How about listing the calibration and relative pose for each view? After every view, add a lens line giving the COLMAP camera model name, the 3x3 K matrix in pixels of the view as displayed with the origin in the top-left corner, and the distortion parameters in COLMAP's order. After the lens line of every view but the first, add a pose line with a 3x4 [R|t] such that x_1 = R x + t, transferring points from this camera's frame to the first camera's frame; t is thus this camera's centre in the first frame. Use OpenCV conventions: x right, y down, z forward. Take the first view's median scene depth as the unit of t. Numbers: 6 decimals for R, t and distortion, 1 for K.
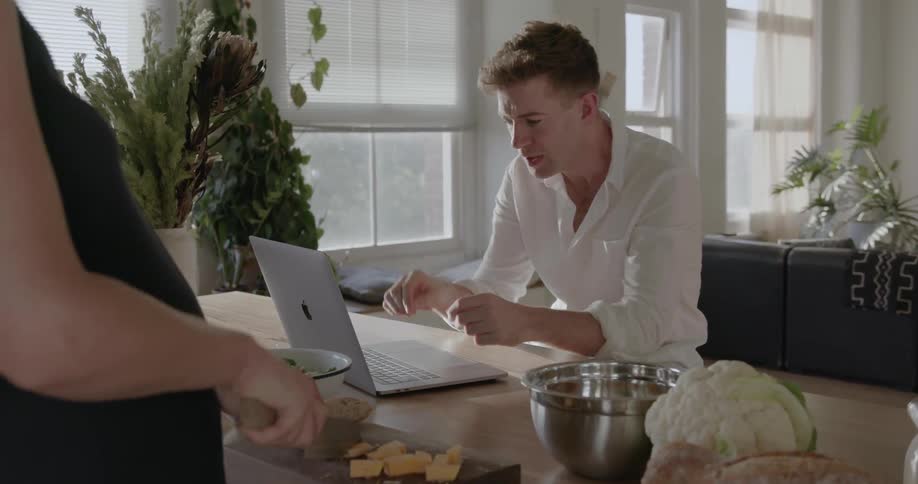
lens RADIAL K [[1054.1, 0, 459.0], [0, 1054.1, 242.0], [0, 0, 1]] dist [-0.053661, 0.037260]
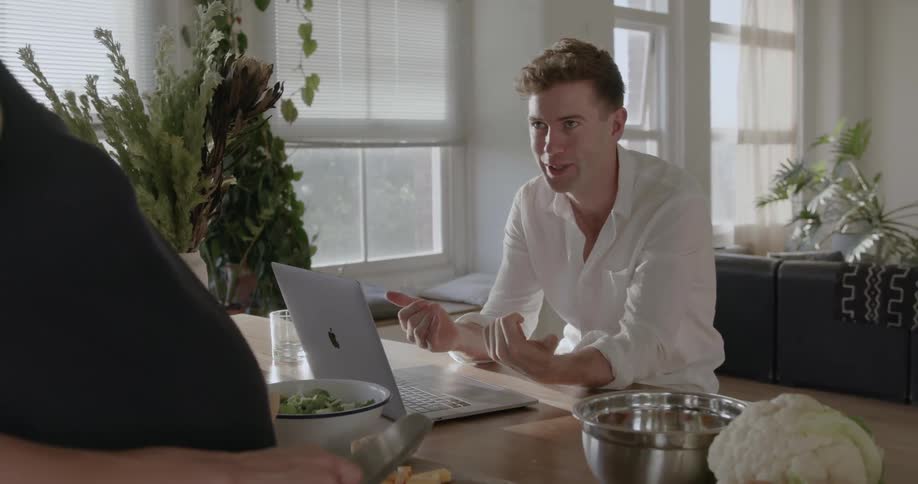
lens RADIAL K [[1054.1, 0, 459.0], [0, 1054.1, 242.0], [0, 0, 1]] dist [-0.053661, 0.037260]
pose [[0.999704, -0.005251, 0.023753, -0.017533], [0.005503, 0.999929, -0.010528, -0.004727], [-0.023696, 0.010656, 0.999662, 0.004595]]
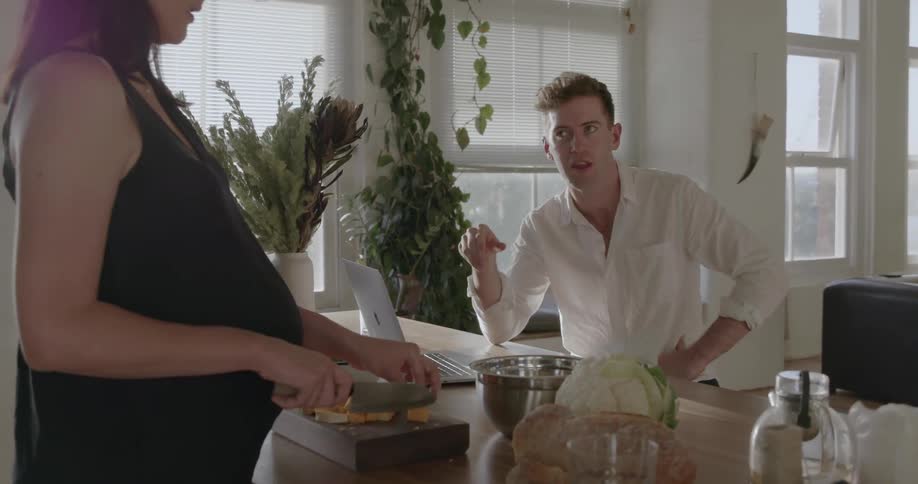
lens RADIAL K [[1062.9, 0, 459.0], [0, 1062.9, 242.0], [0, 0, 1]] dist [-0.052089, 0.032915]
pose [[0.979107, 0.016624, -0.202667, 0.072536], [-0.023869, 0.999158, -0.033356, 0.005053], [0.201942, 0.037496, 0.978679, -0.081245]]
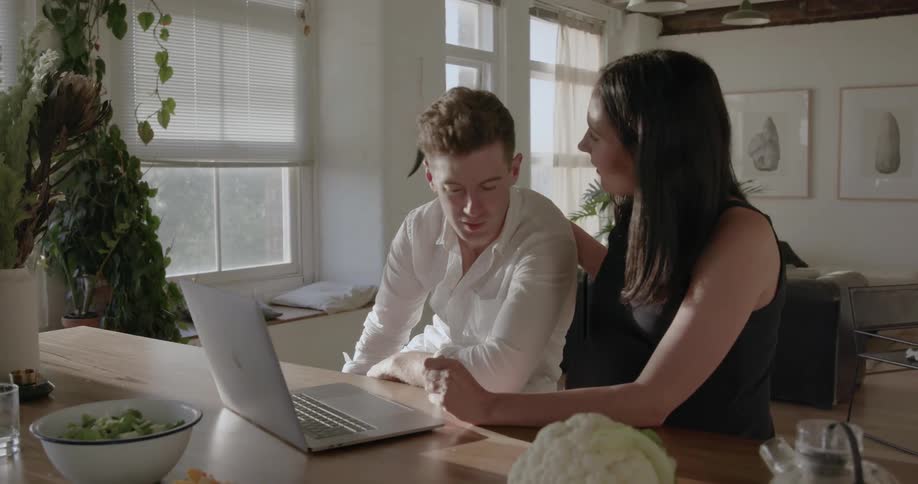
lens RADIAL K [[918.7, 0, 459.0], [0, 918.7, 242.0], [0, 0, 1]] dist [-0.093941, 0.105337]
pose [[0.984054, -0.007001, 0.177734, -0.004619], [0.010579, 0.999760, -0.019193, -0.007310], [-0.177557, 0.020767, 0.983891, 0.038068]]
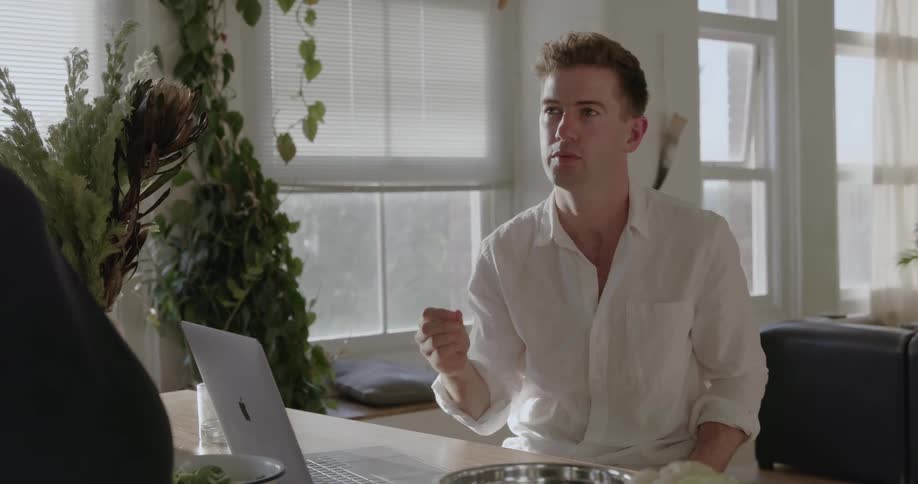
lens RADIAL K [[1351.0, 0, 464.3], [0, 1351.0, 244.4], [0, 0, 1]] dist [-0.002085, 0.060343]
pose [[0.999167, -0.008410, -0.039943, 0.025819], [0.005882, 0.997998, -0.062969, 0.000987], [0.040393, 0.062682, 0.997216, -0.026128]]
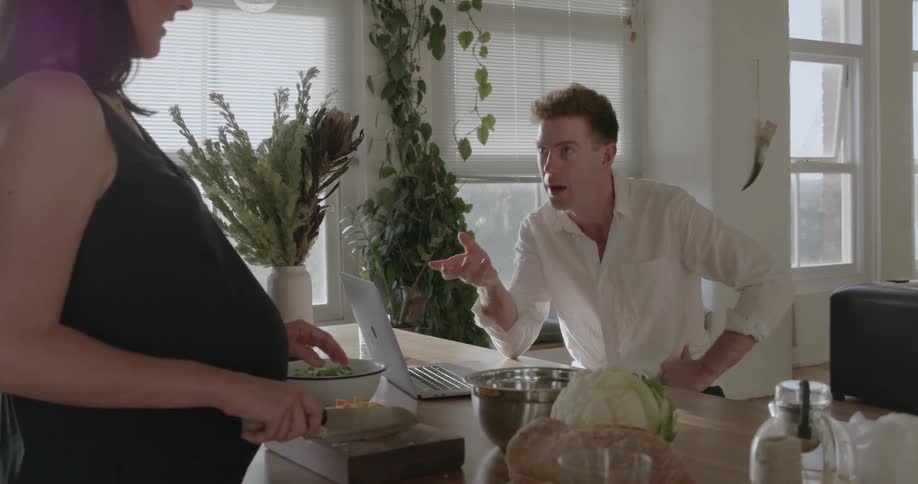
lens RADIAL K [[1062.9, 0, 459.0], [0, 1062.9, 242.0], [0, 0, 1]] dist [-0.052089, 0.032915]
pose [[0.977799, 0.001647, -0.209538, 0.075720], [-0.010984, 0.998997, -0.043401, 0.004673], [0.209257, 0.044738, 0.976837, -0.075412]]
